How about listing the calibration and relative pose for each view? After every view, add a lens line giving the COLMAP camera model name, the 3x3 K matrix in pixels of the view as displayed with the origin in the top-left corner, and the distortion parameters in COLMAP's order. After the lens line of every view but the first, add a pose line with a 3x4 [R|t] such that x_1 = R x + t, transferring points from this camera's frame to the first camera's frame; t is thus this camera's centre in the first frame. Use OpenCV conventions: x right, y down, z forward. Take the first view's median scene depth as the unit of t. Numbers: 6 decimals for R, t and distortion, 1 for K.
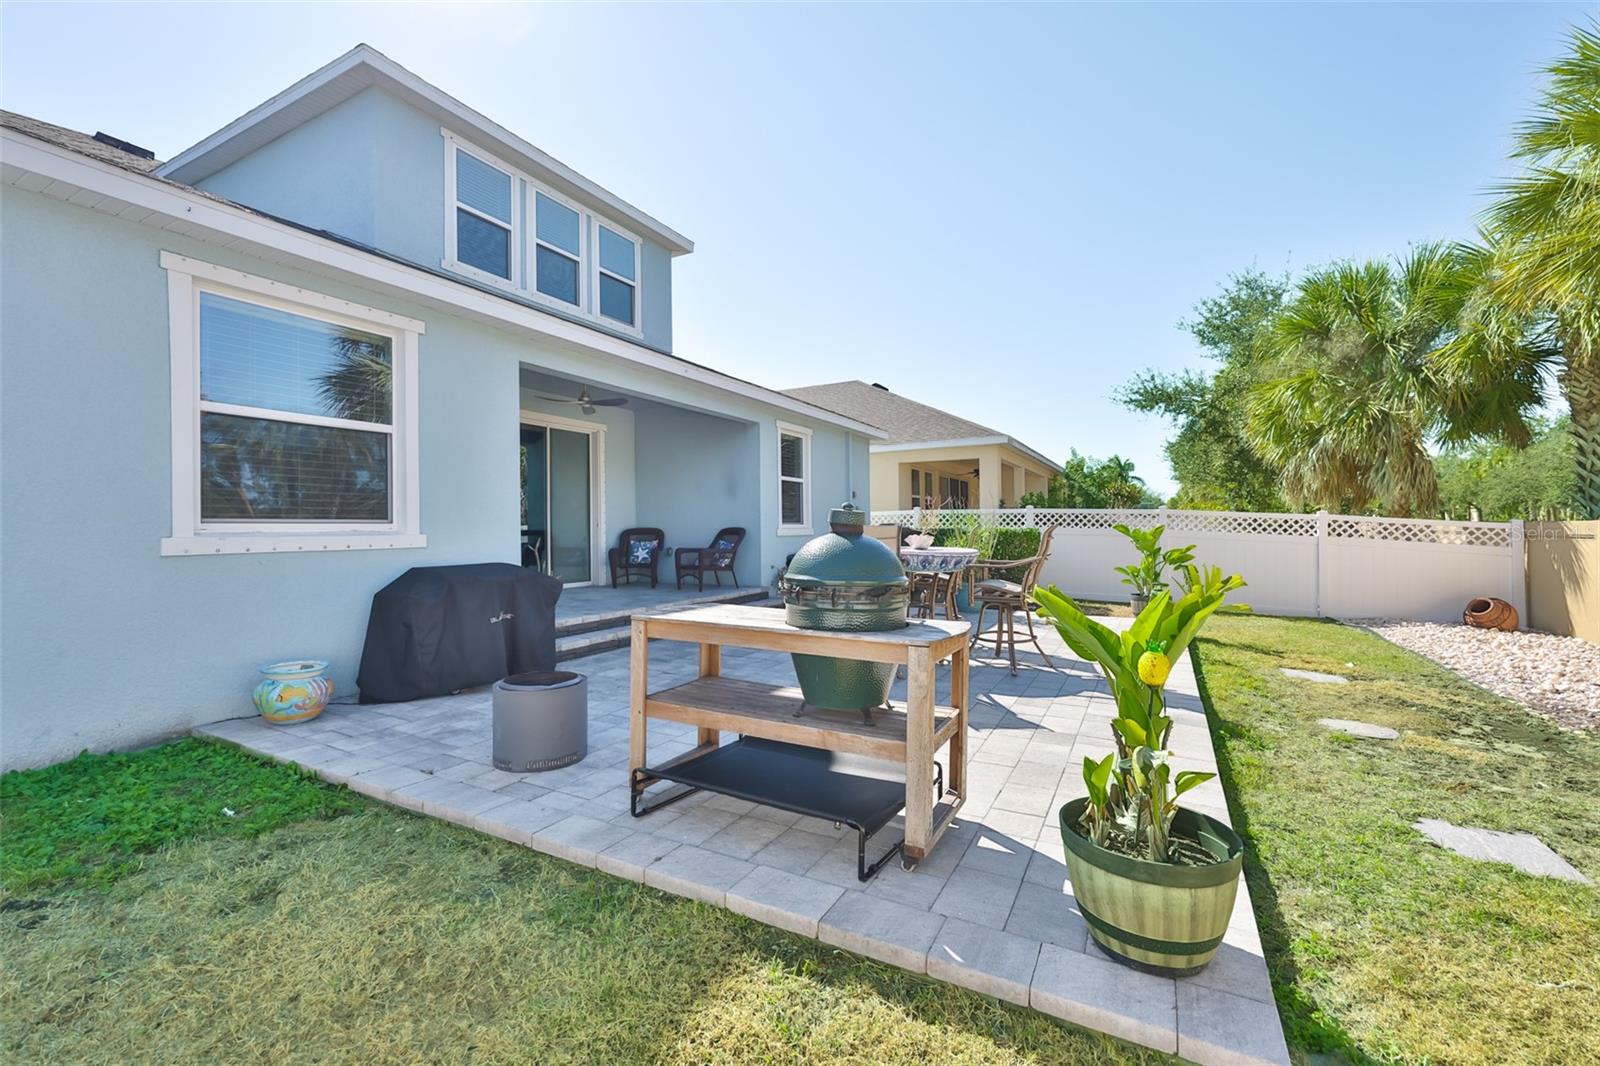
lens RADIAL K [[674.0, 0, 800.4], [0, 674.0, 532.7], [0, 0, 1]] dist [-0.007257, 0.000183]
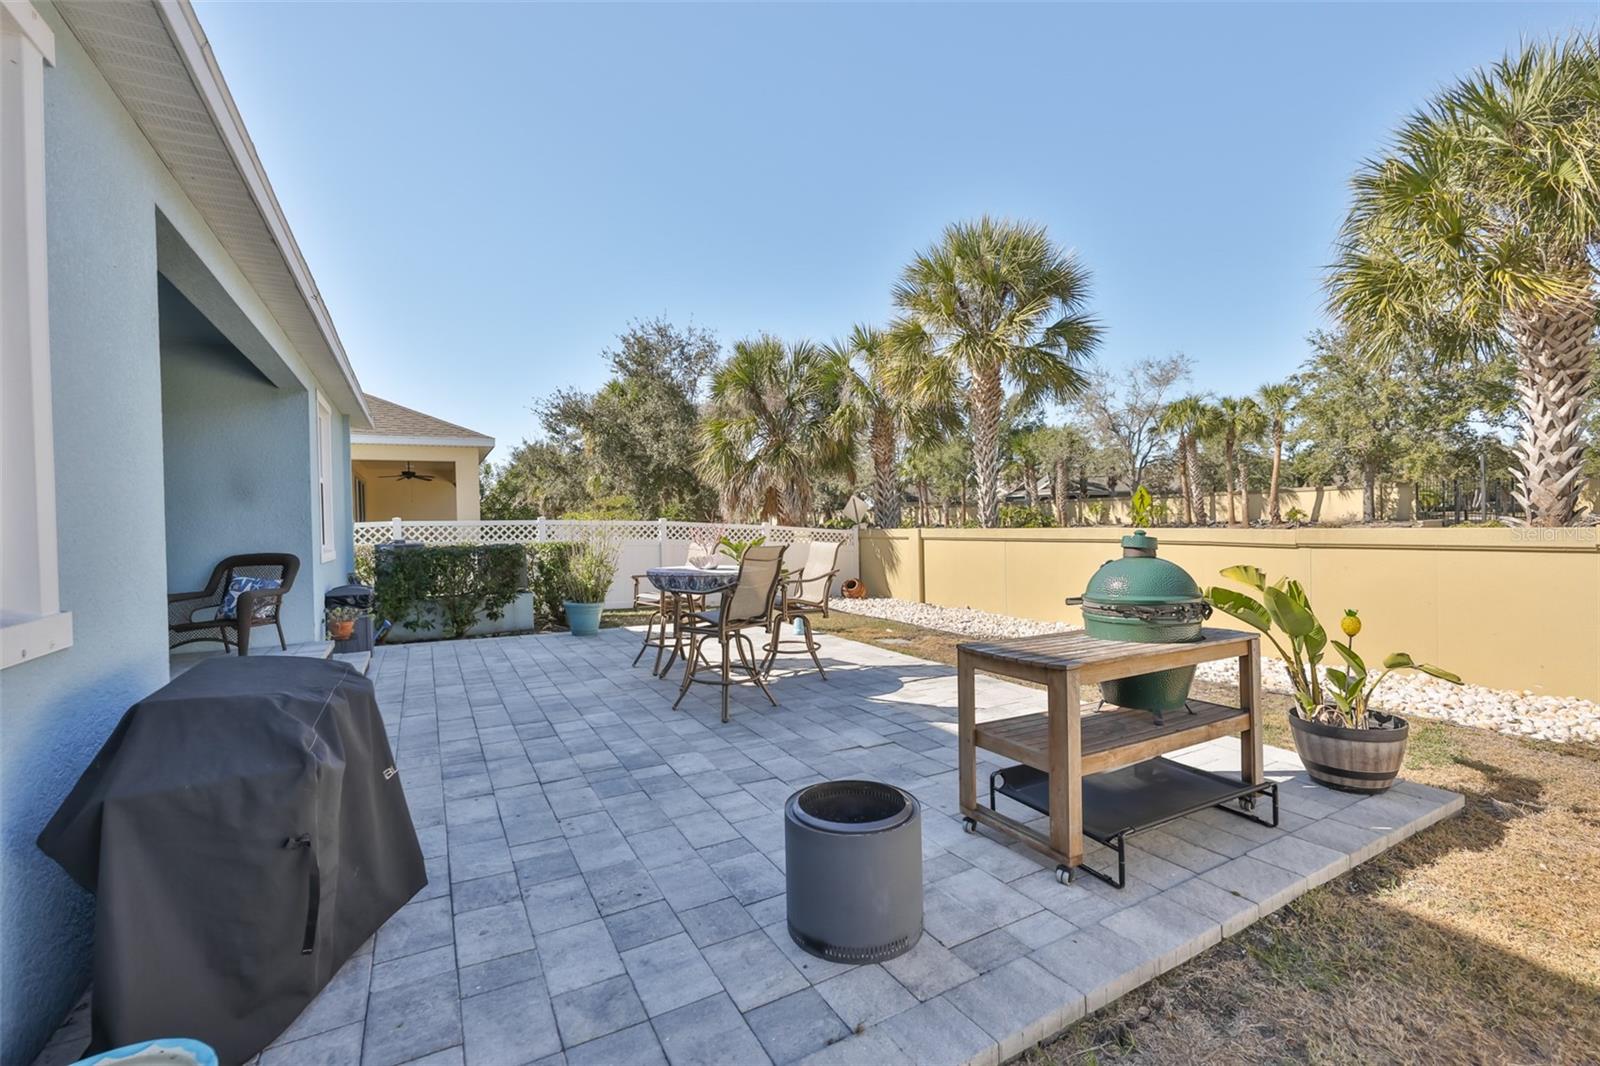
lens RADIAL K [[674.0, 0, 801.7], [0, 674.0, 530.1], [0, 0, 1]] dist [-0.007257, 0.000183]
pose [[0.549134, -0.013468, 0.835626, -0.380984], [0.025665, 0.999670, -0.000754, -0.017987], [-0.835340, 0.021860, 0.549298, 0.270949]]
